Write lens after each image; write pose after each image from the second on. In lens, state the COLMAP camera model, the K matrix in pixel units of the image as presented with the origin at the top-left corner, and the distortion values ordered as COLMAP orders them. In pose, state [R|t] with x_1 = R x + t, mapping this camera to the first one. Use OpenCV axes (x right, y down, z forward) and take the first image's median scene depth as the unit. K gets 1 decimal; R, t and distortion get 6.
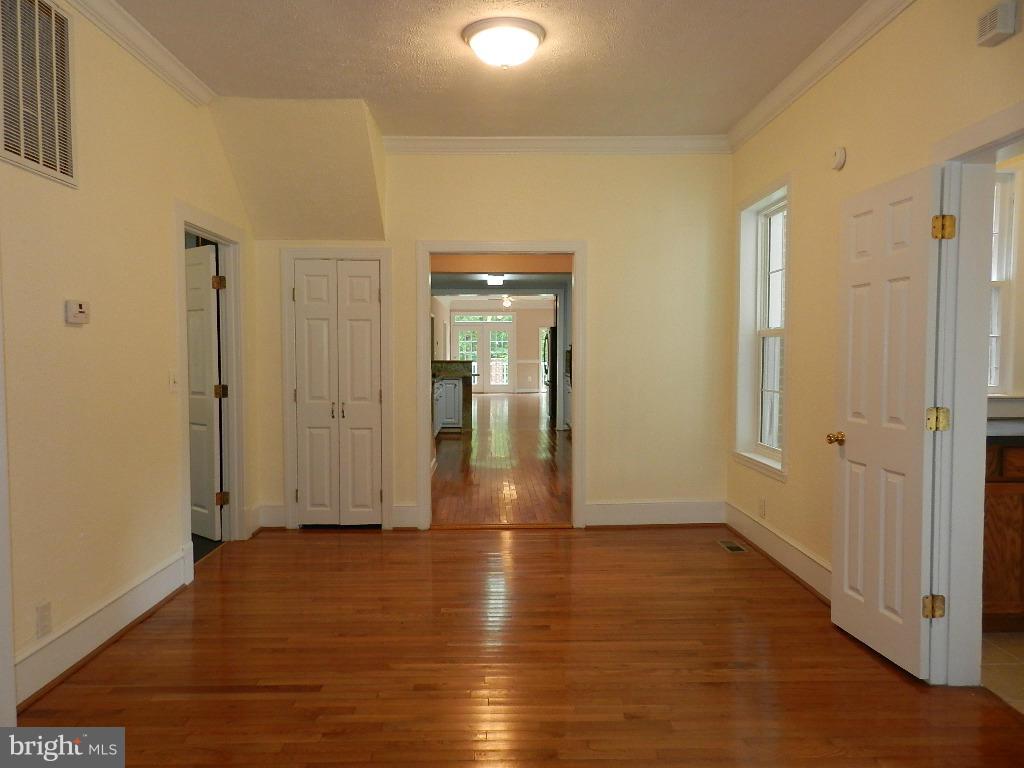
lens RADIAL K [[696.4, 0, 512.0], [0, 696.4, 384.0], [0, 0, 1]] dist [0.015096, 0.002583]
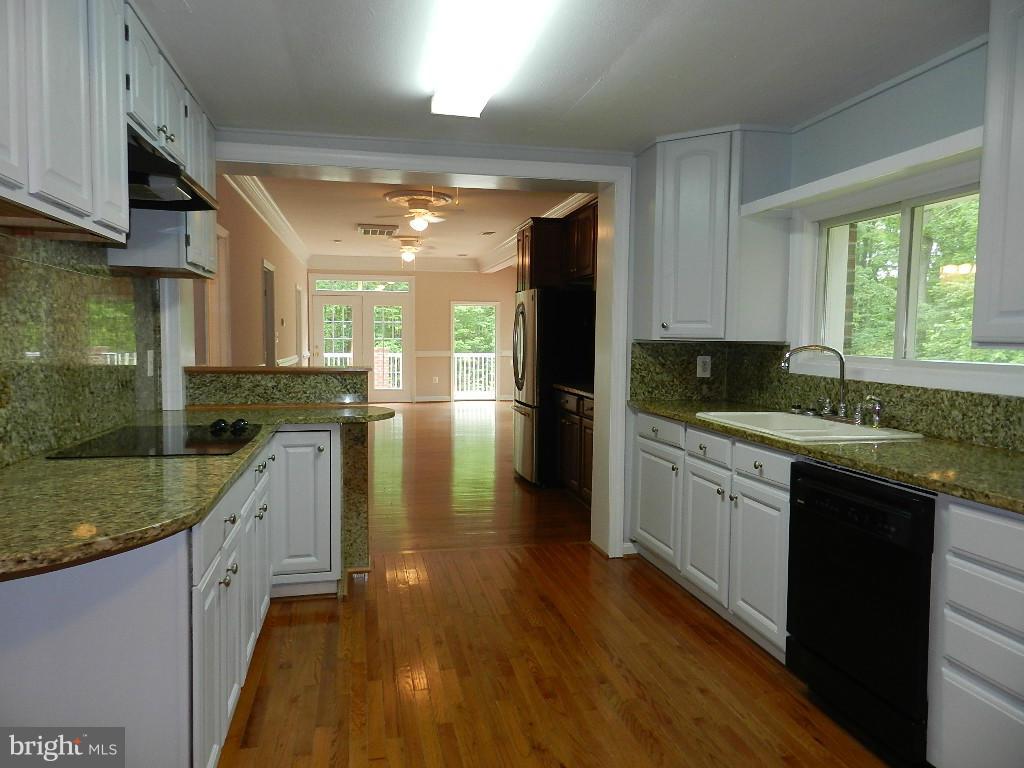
lens RADIAL K [[696.4, 0, 512.0], [0, 696.4, 384.0], [0, 0, 1]] dist [0.015096, 0.002583]
pose [[0.982193, -0.011807, 0.187503, -0.032360], [0.007924, 0.999739, 0.021446, -0.020782], [-0.187707, -0.019578, 0.982030, 0.401724]]
